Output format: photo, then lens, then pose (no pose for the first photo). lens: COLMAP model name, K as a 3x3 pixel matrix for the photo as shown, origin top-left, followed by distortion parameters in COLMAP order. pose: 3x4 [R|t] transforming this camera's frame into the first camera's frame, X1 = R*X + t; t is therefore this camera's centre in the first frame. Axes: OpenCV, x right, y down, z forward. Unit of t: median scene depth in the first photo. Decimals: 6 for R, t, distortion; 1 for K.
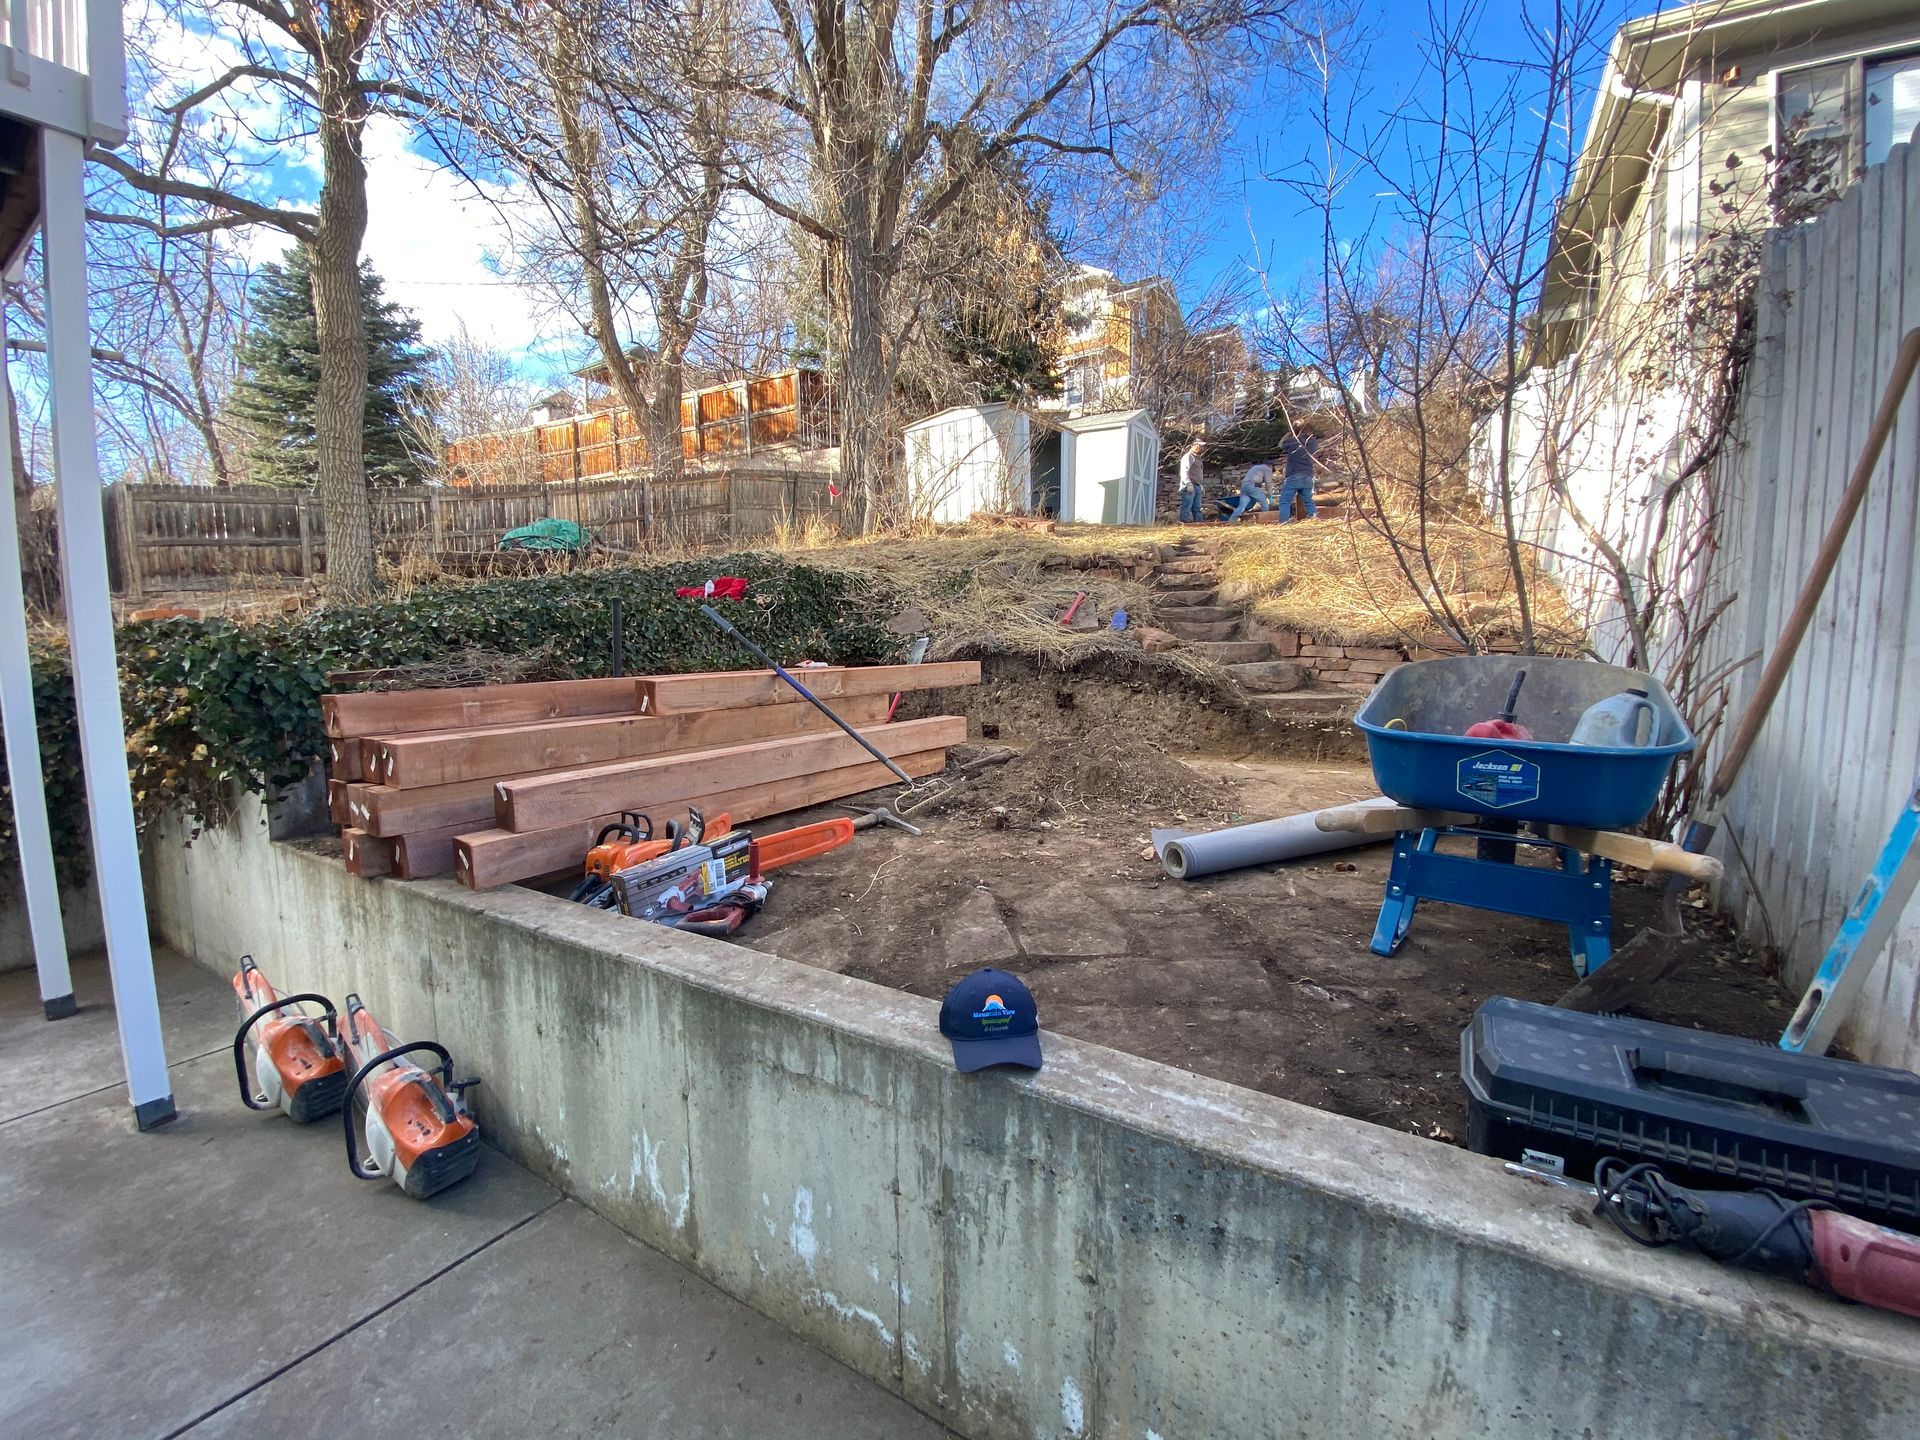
lens RADIAL K [[776.0, 0, 957.9], [0, 776.0, 729.5], [0, 0, 1]] dist [0.012943, -0.017267]
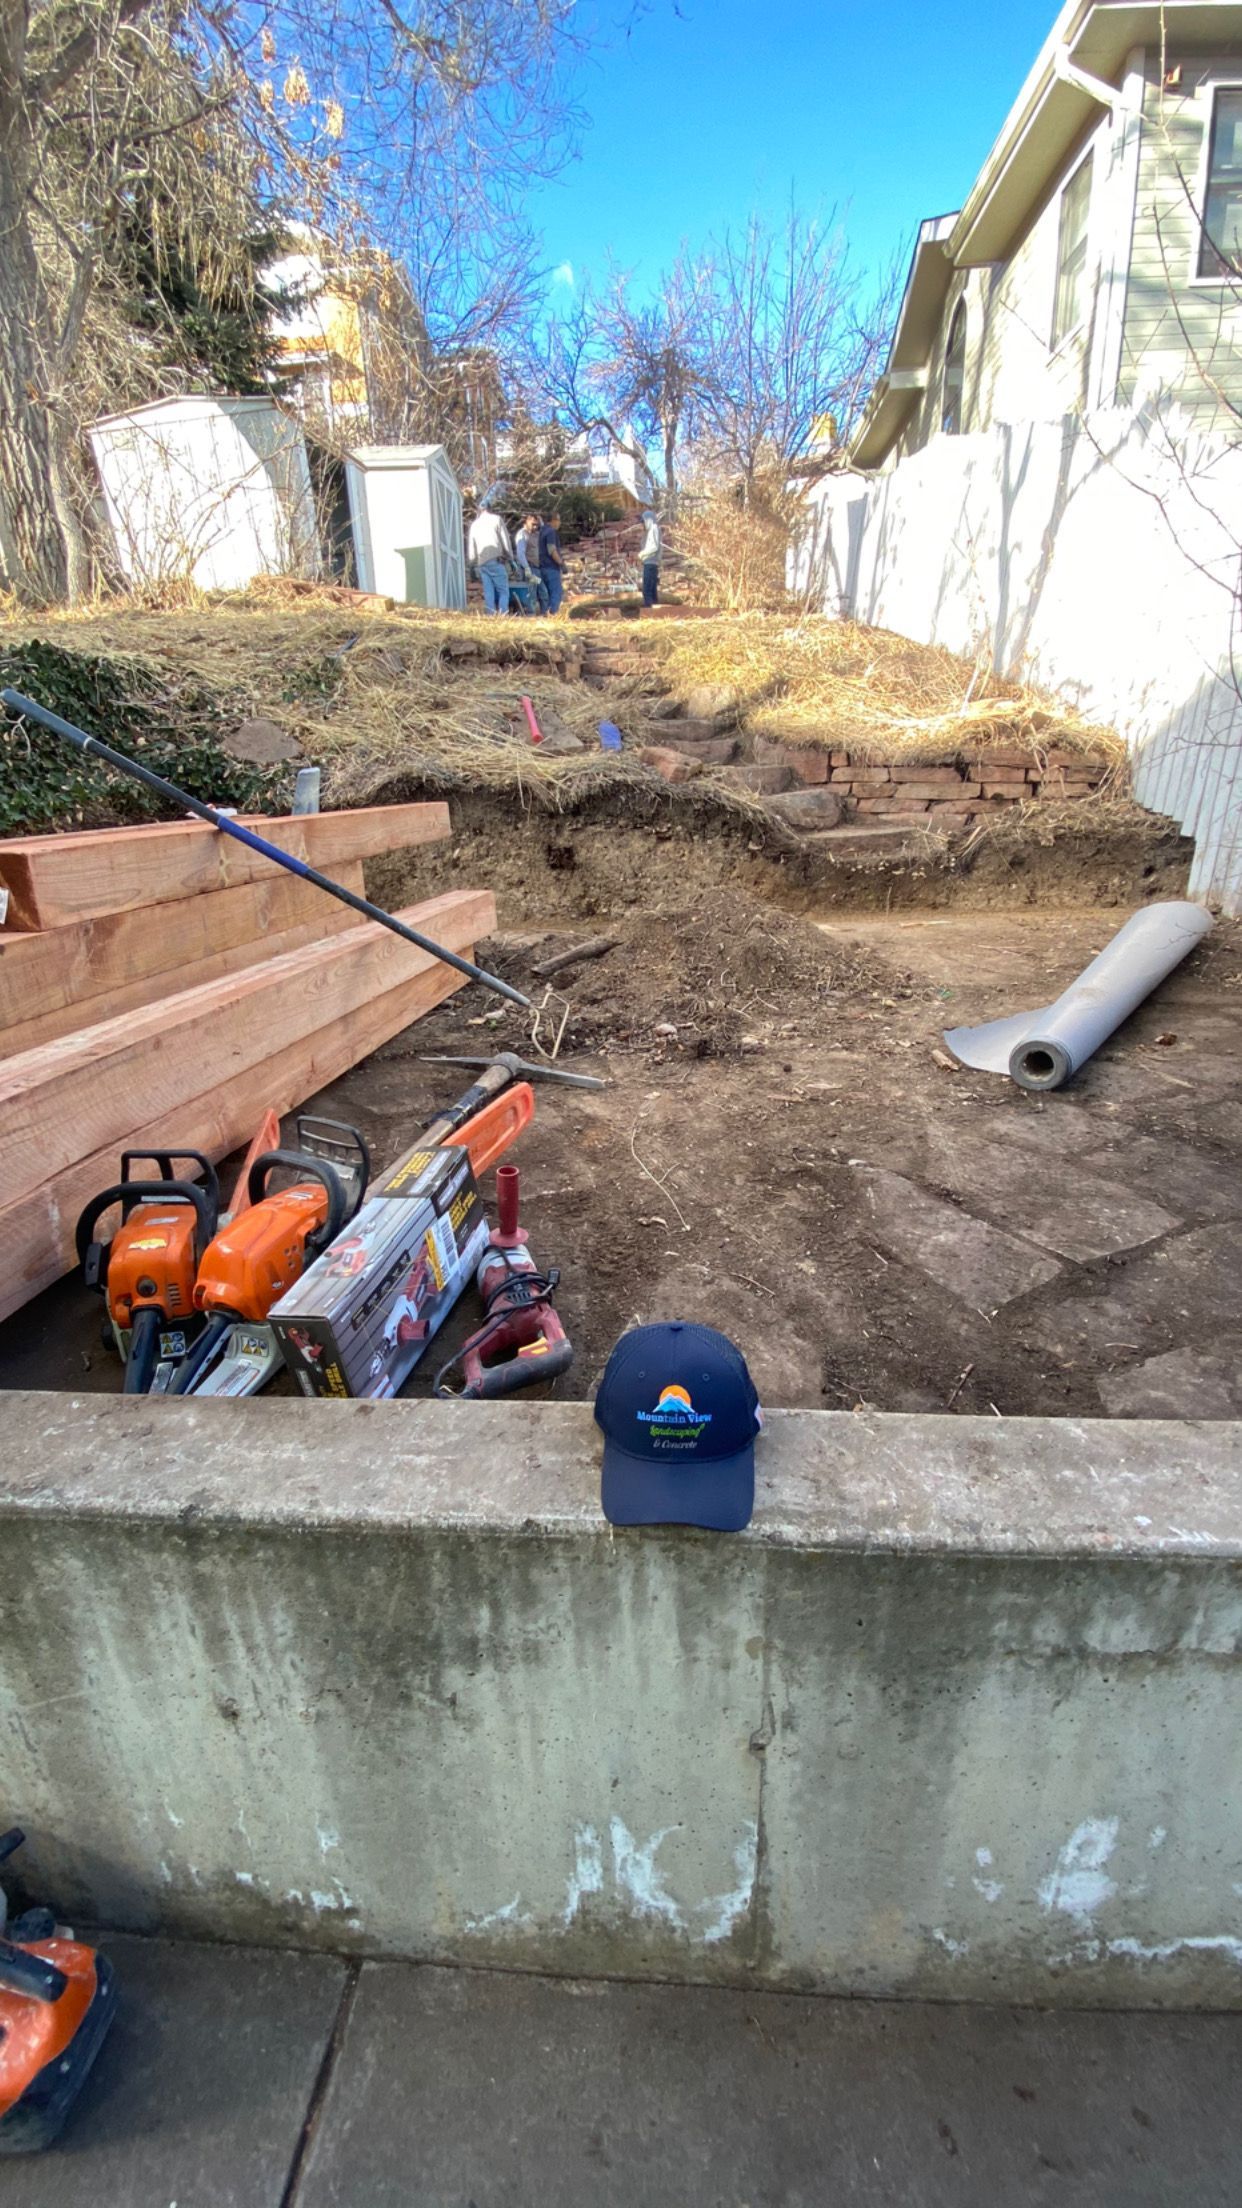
lens RADIAL K [[894.5, 0, 621.2], [0, 894.5, 1104.2], [0, 0, 1]] dist [0.003155, -0.011575]
pose [[0.890302, -0.175738, 0.420094, -0.192095], [0.075970, 0.966924, 0.243489, -0.012353], [-0.448989, -0.184864, 0.874205, 0.211718]]
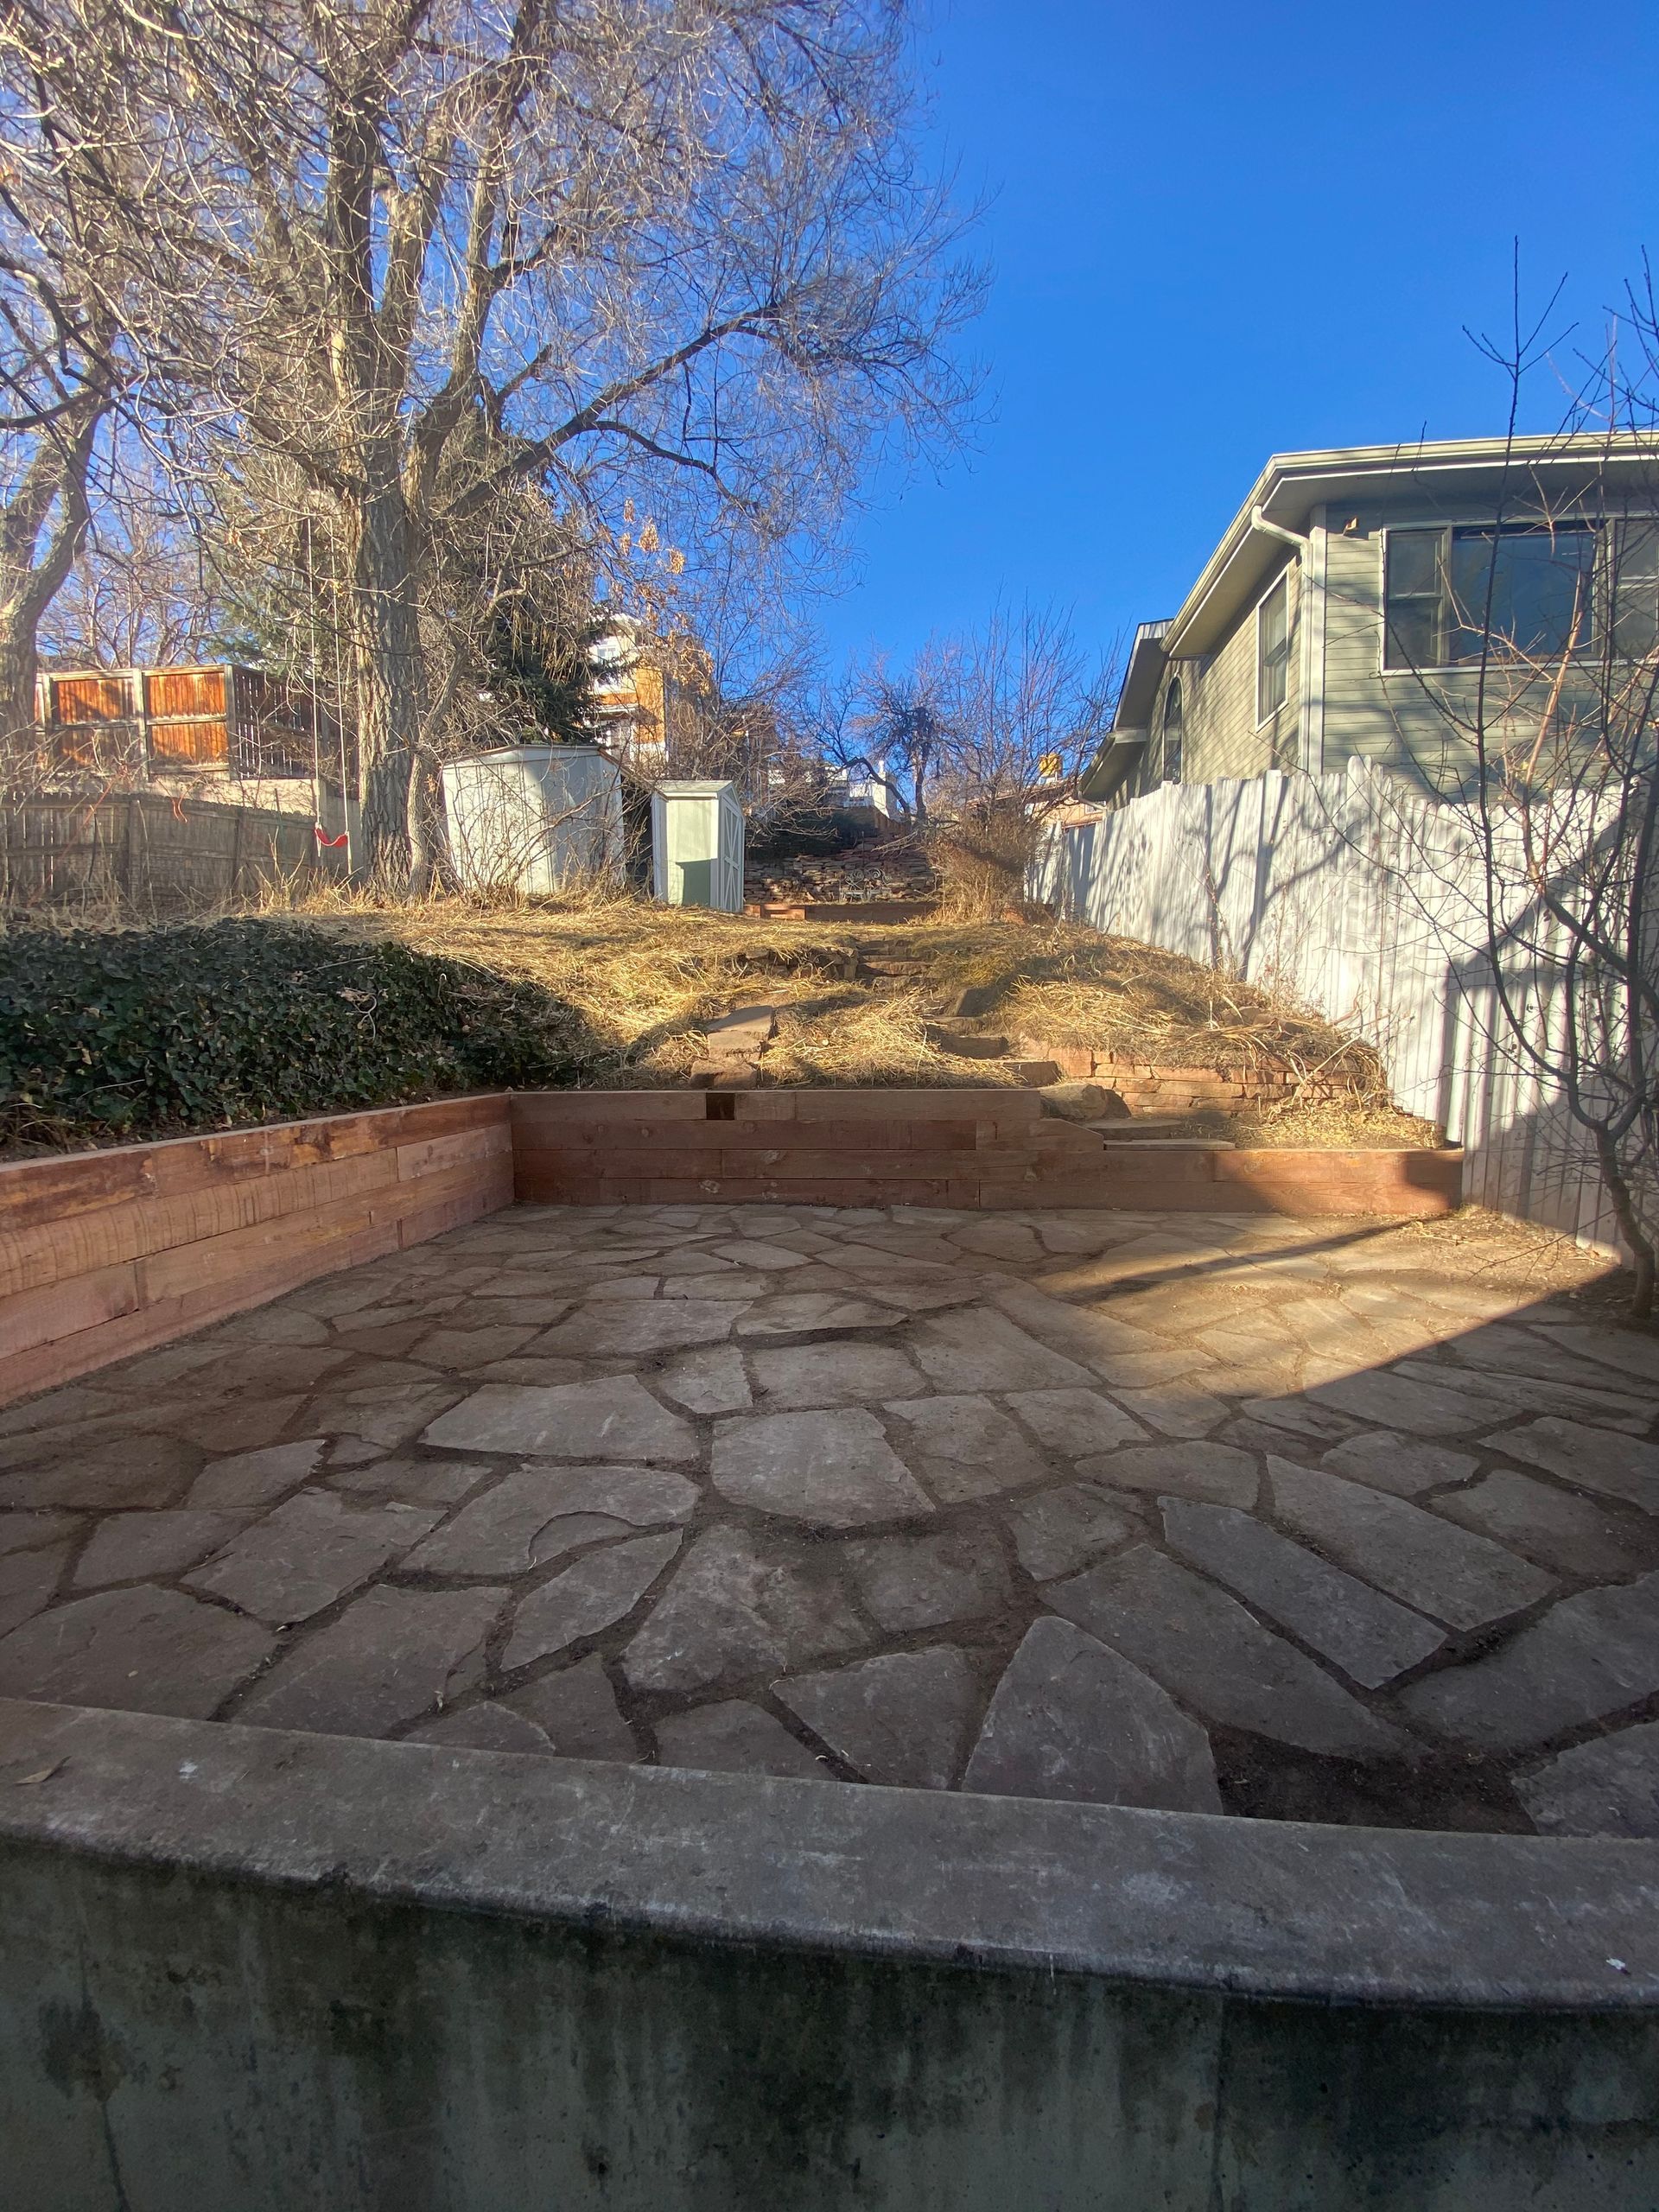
lens RADIAL K [[894.0, 0, 827.6], [0, 894.0, 1105.7], [0, 0, 1]] dist [0.012943, -0.017267]
pose [[0.908352, -0.029178, 0.417188, -0.232564], [0.047659, 0.998287, -0.033948, -0.040540], [-0.415483, 0.050719, 0.908186, 0.211313]]
